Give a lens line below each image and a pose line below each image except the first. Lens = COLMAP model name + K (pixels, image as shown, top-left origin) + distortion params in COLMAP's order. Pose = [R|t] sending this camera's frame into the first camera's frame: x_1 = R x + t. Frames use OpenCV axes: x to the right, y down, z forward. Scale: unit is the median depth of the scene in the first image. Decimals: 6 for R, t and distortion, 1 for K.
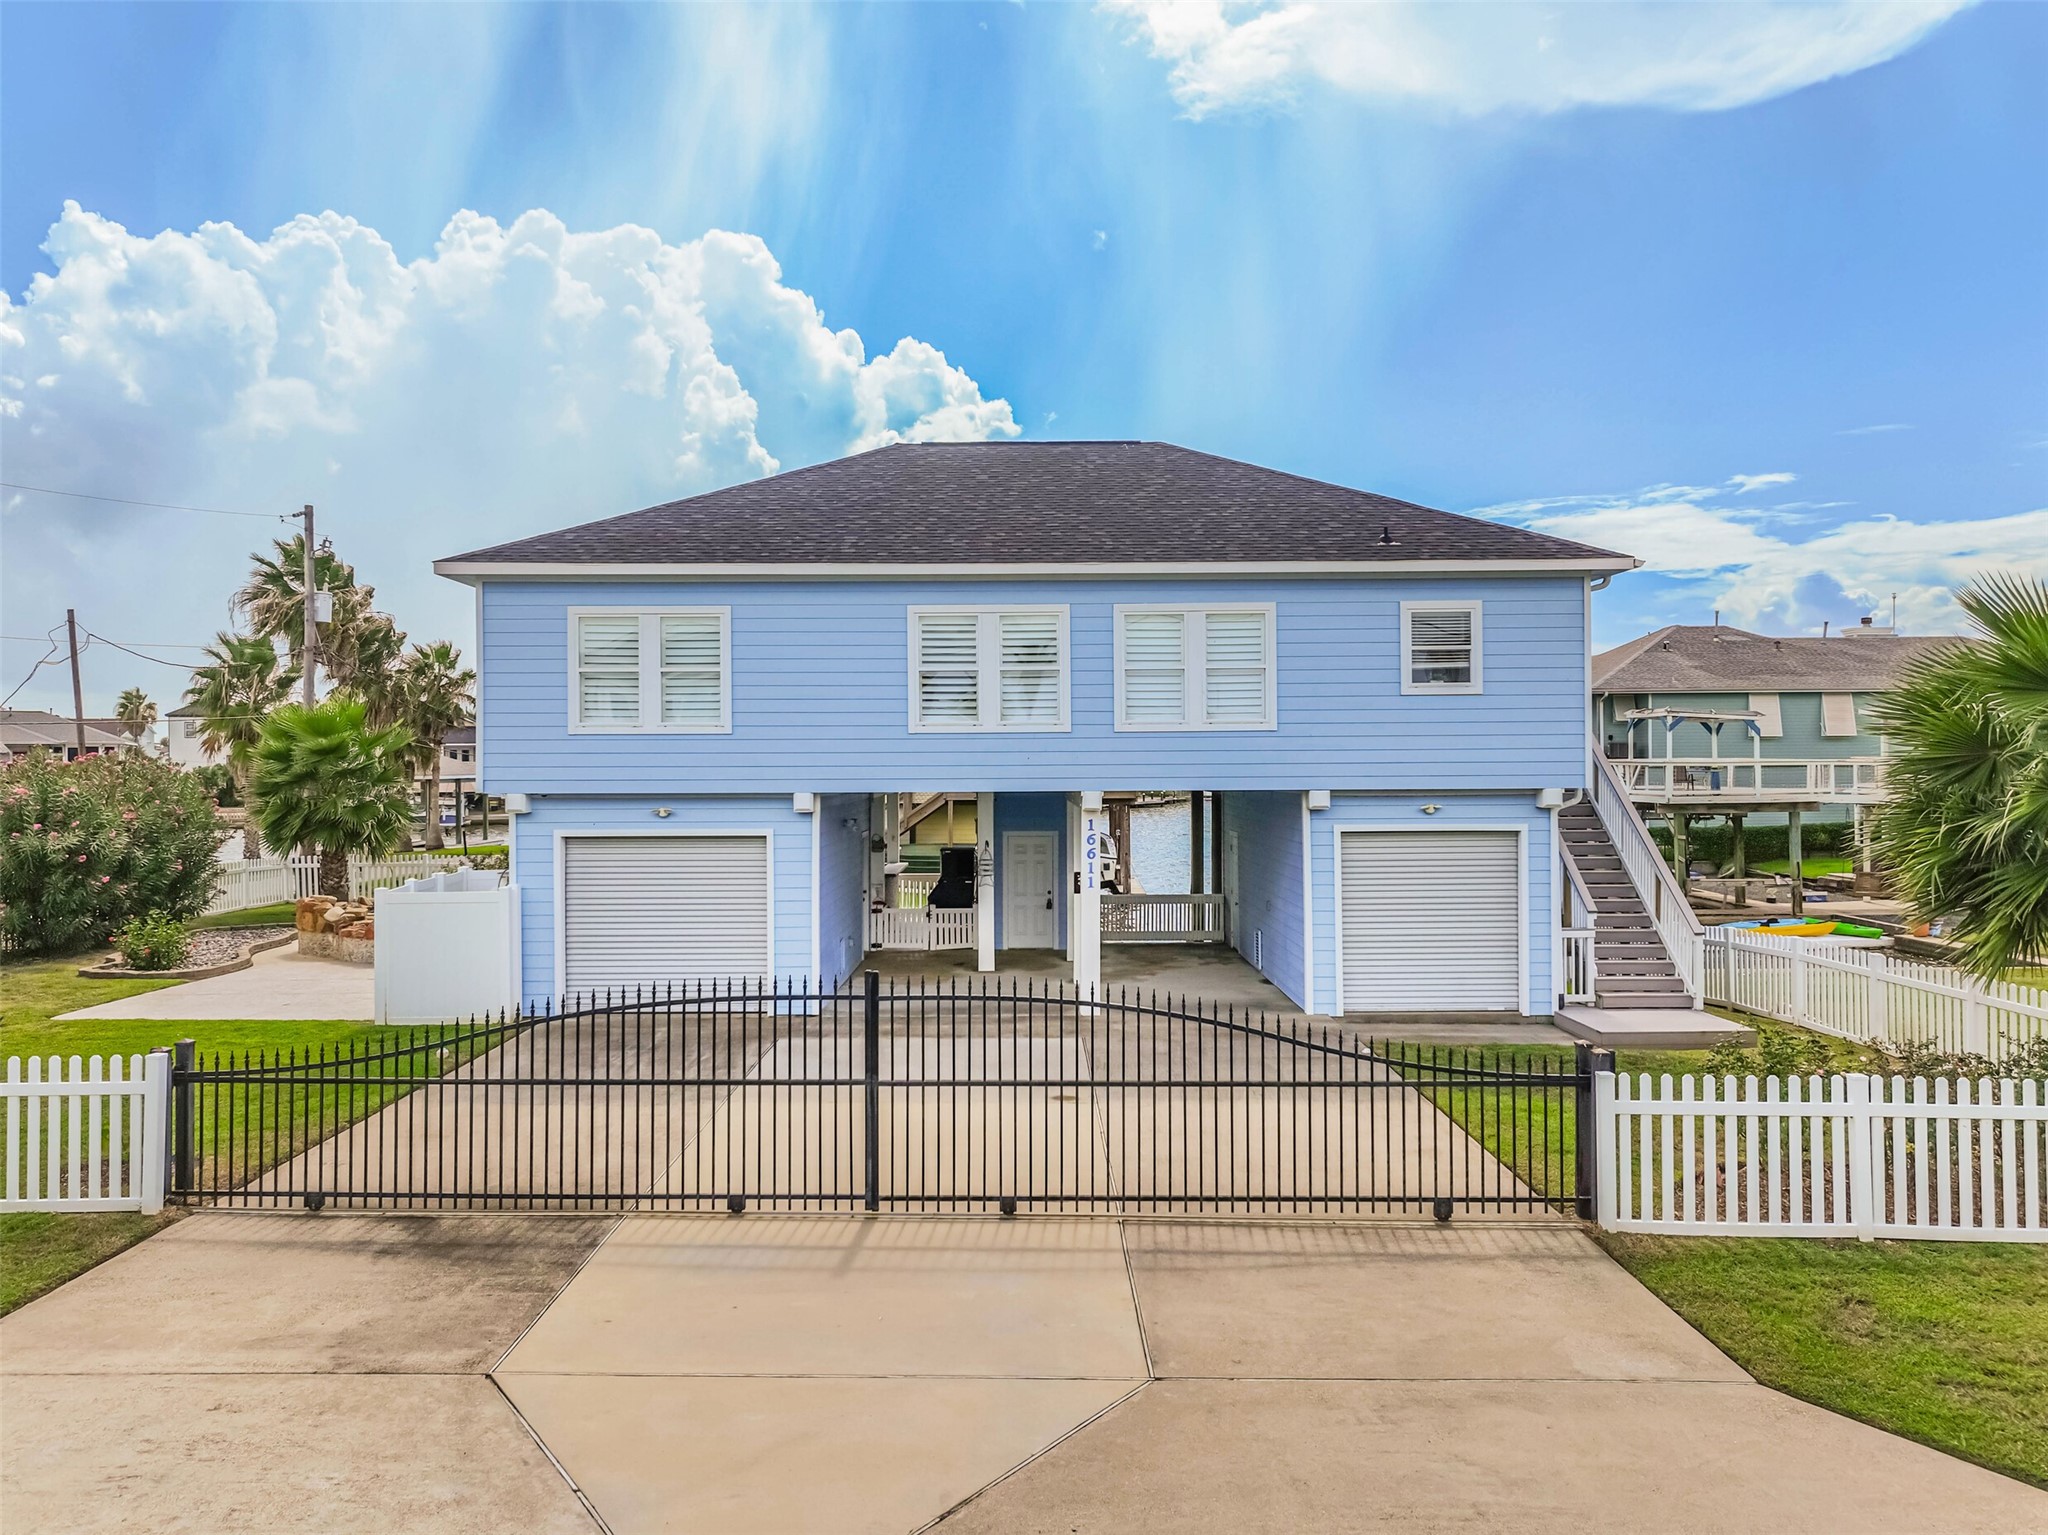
lens RADIAL K [[1442.7, 0, 1023.5], [0, 1442.7, 752.5], [0, 0, 1]] dist [0.034571, -0.004213]
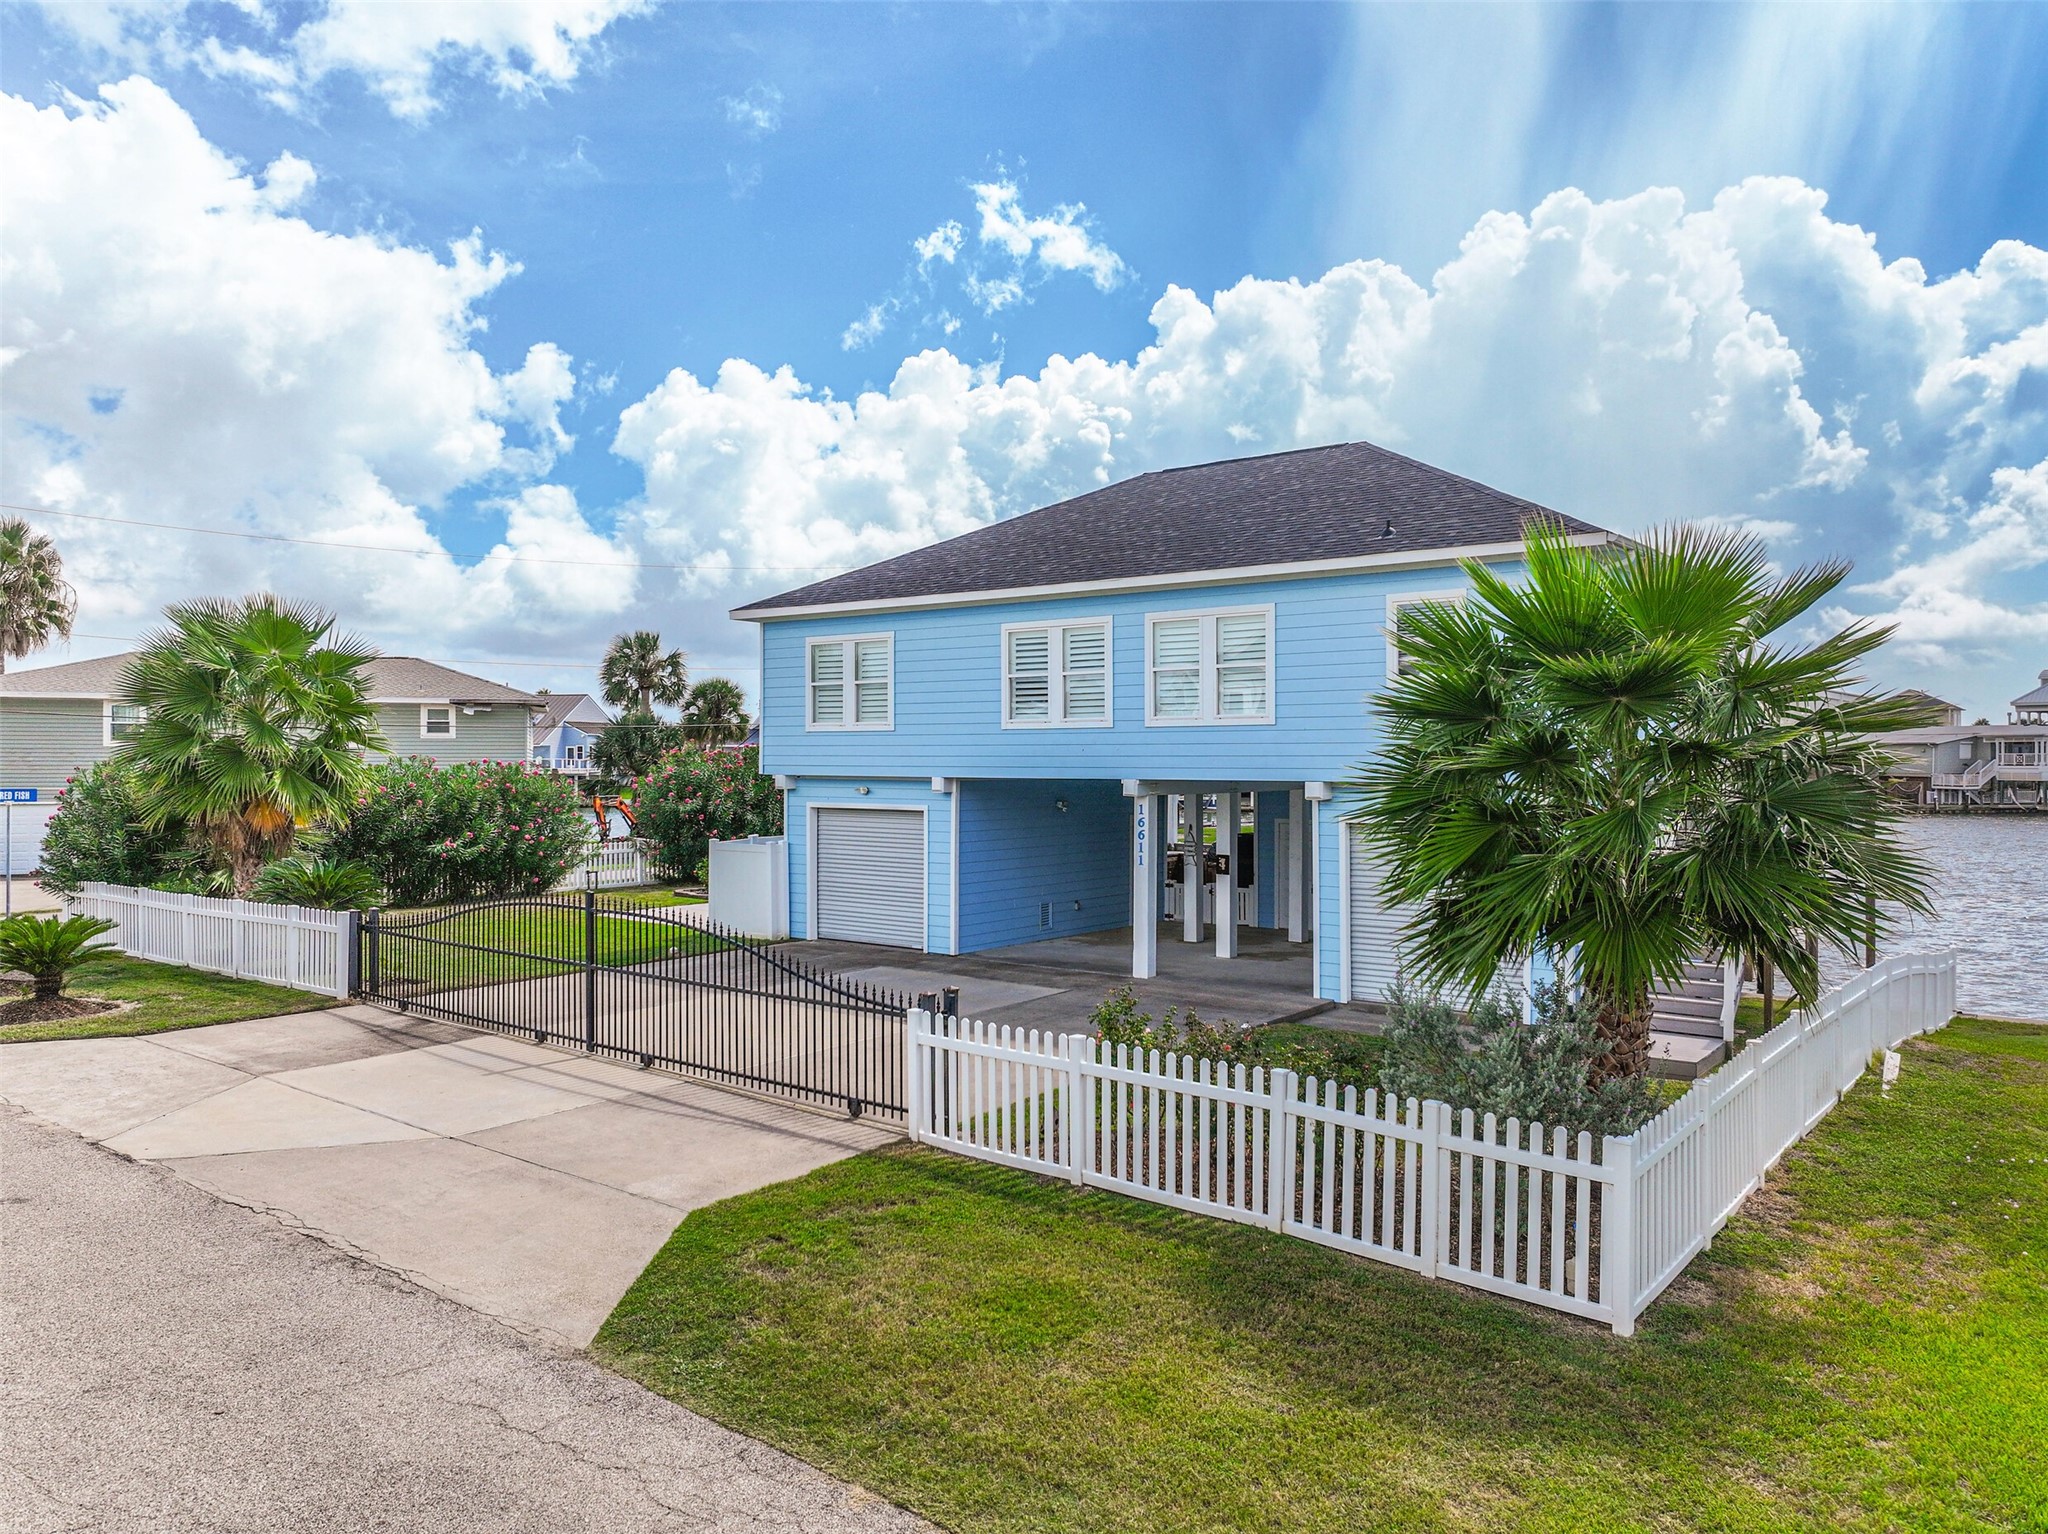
lens RADIAL K [[1440.3, 0, 1024.0], [0, 1440.3, 767.0], [0, 0, 1]] dist [0.007864, -0.000120]
pose [[0.789197, 0.009984, -0.614059, 0.678004], [0.002623, 0.999804, 0.019626, -0.005471], [0.614135, -0.017100, 0.789016, 0.056248]]
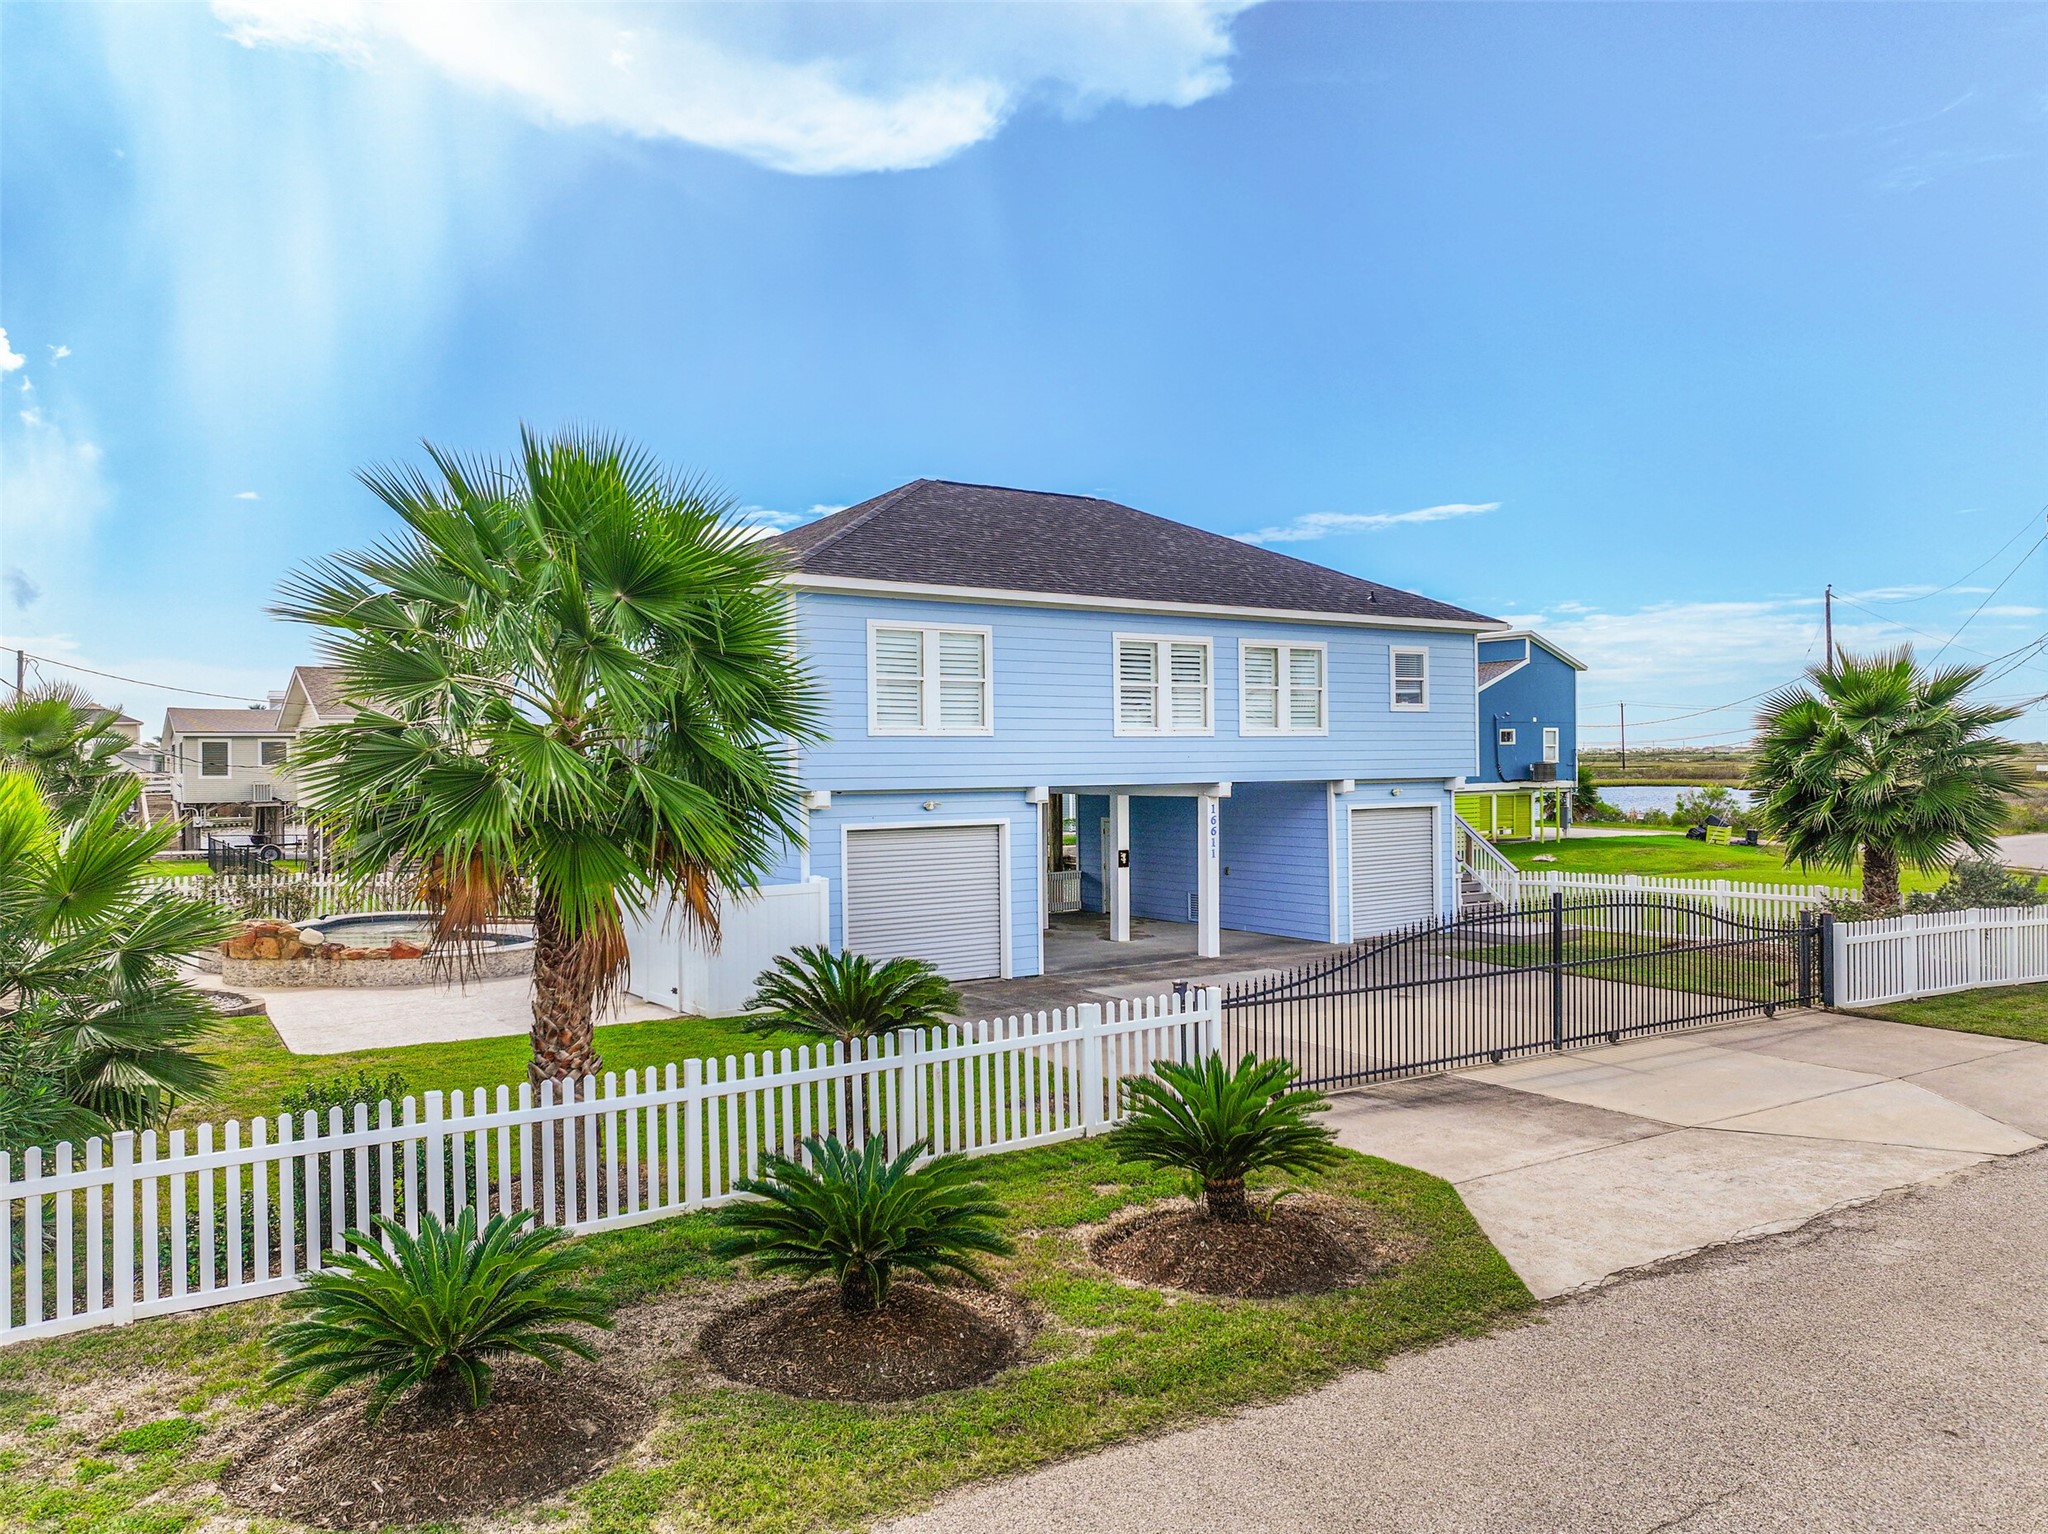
lens RADIAL K [[1440.3, 0, 1024.0], [0, 1440.3, 767.0], [0, 0, 1]] dist [0.007864, -0.000120]
pose [[0.822212, -0.007246, 0.569135, -0.844794], [0.002710, 0.999957, 0.008815, 0.001505], [-0.569175, -0.005706, 0.822197, 0.040225]]
